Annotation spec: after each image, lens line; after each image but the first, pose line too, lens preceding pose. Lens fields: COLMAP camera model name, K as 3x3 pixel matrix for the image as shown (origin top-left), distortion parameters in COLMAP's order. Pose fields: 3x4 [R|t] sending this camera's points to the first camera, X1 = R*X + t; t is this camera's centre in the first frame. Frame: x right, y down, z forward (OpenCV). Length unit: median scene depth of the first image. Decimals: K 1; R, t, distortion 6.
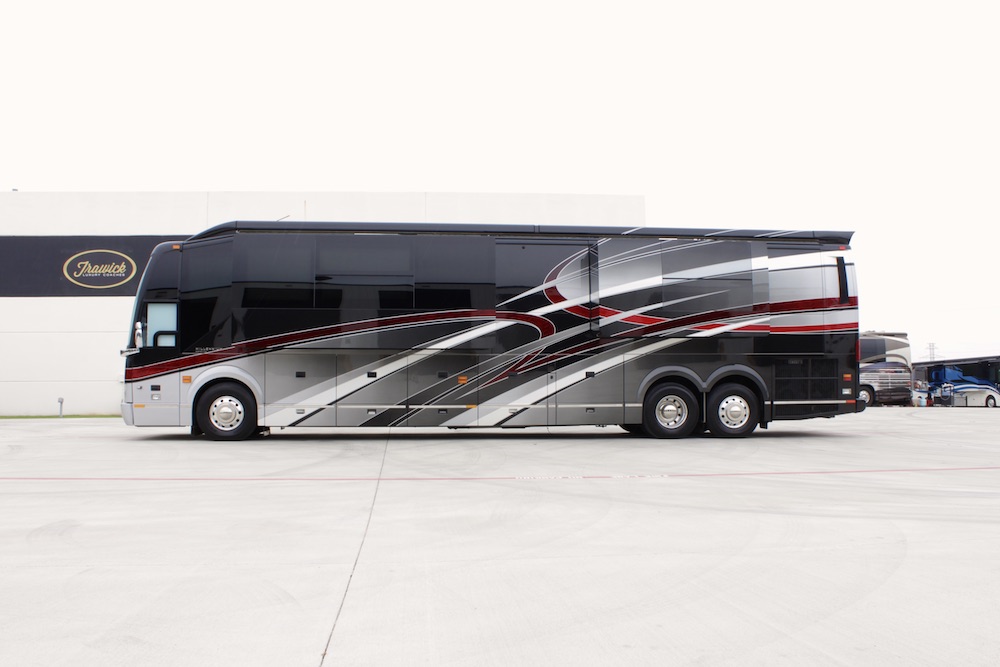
lens RADIAL K [[868.7, 0, 499.7], [0, 868.7, 337.0], [0, 0, 1]] dist [-0.151585, 0.085341]
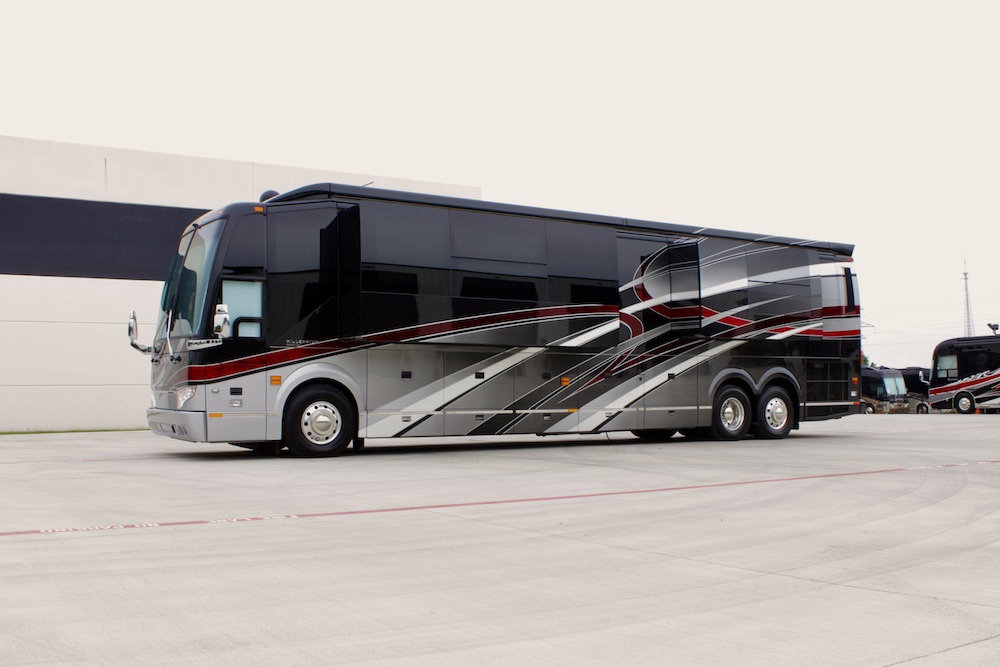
lens RADIAL K [[971.8, 0, 500.7], [0, 971.8, 334.0], [0, 0, 1]] dist [-0.105507, 0.016493]
pose [[0.898637, 0.023622, 0.438056, -0.545969], [-0.018881, 0.999707, -0.015177, 0.016306], [-0.438286, 0.005367, 0.898819, 0.111062]]
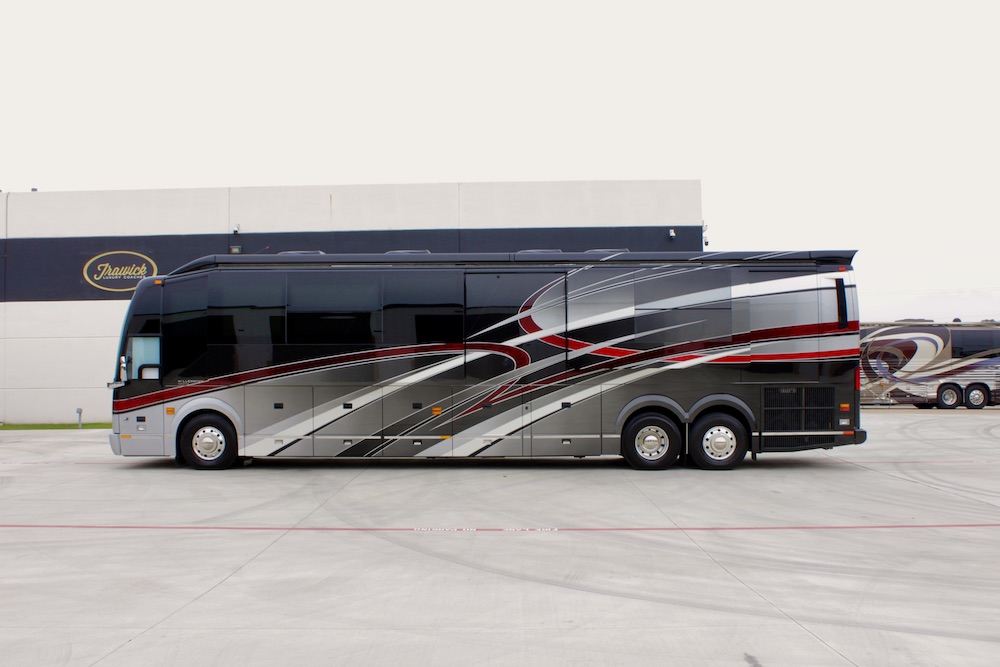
lens RADIAL K [[1005.7, 0, 497.5], [0, 1005.7, 335.3], [0, 0, 1]] dist [-0.102444, 0.018718]
pose [[0.993112, -0.005269, -0.117052, 0.161932], [0.008819, 0.999516, 0.029830, -0.071279], [0.116838, -0.030657, 0.992678, -0.142868]]
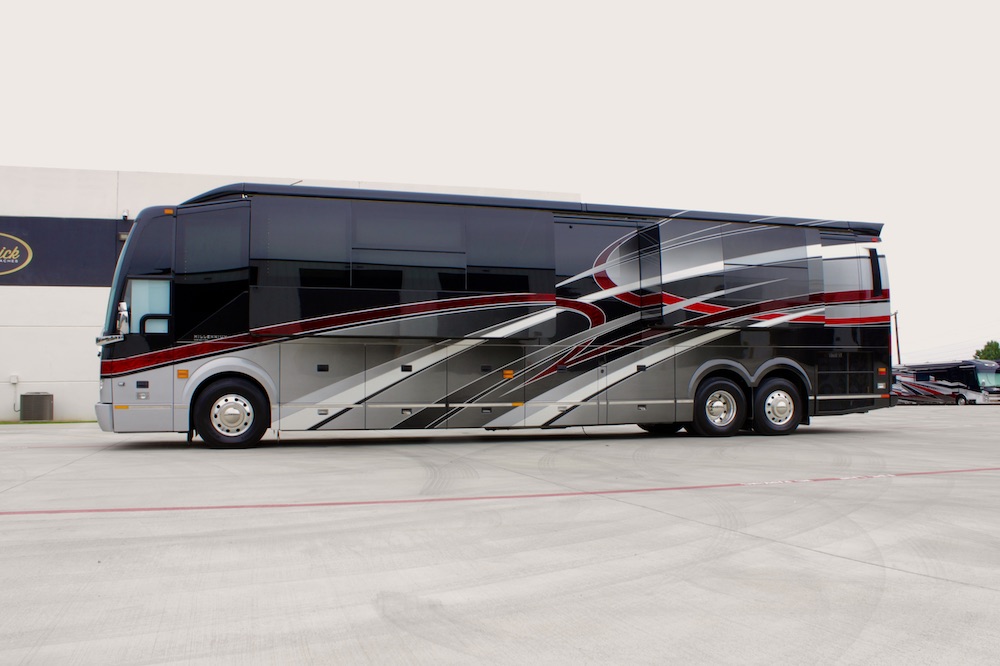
lens RADIAL K [[836.8, 0, 501.1], [0, 836.8, 334.1], [0, 0, 1]] dist [-0.146135, 0.097589]
pose [[0.981658, 0.007166, 0.190518, -0.209335], [-0.004844, 0.999908, -0.012651, 0.019307], [-0.190591, 0.011496, 0.981602, 0.167765]]
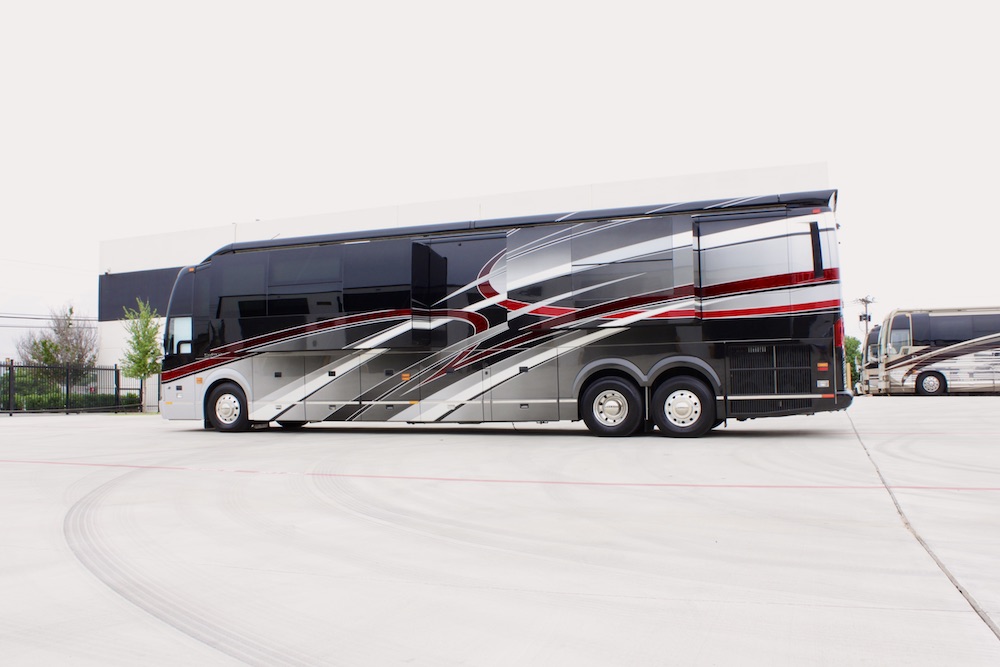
lens RADIAL K [[868.7, 0, 499.7], [0, 868.7, 337.0], [0, 0, 1]] dist [-0.151585, 0.085341]
pose [[0.891625, -0.036136, -0.451329, 0.524364], [0.041250, 0.999148, 0.001494, 0.004461], [0.450891, -0.019950, 0.892356, 0.121035]]
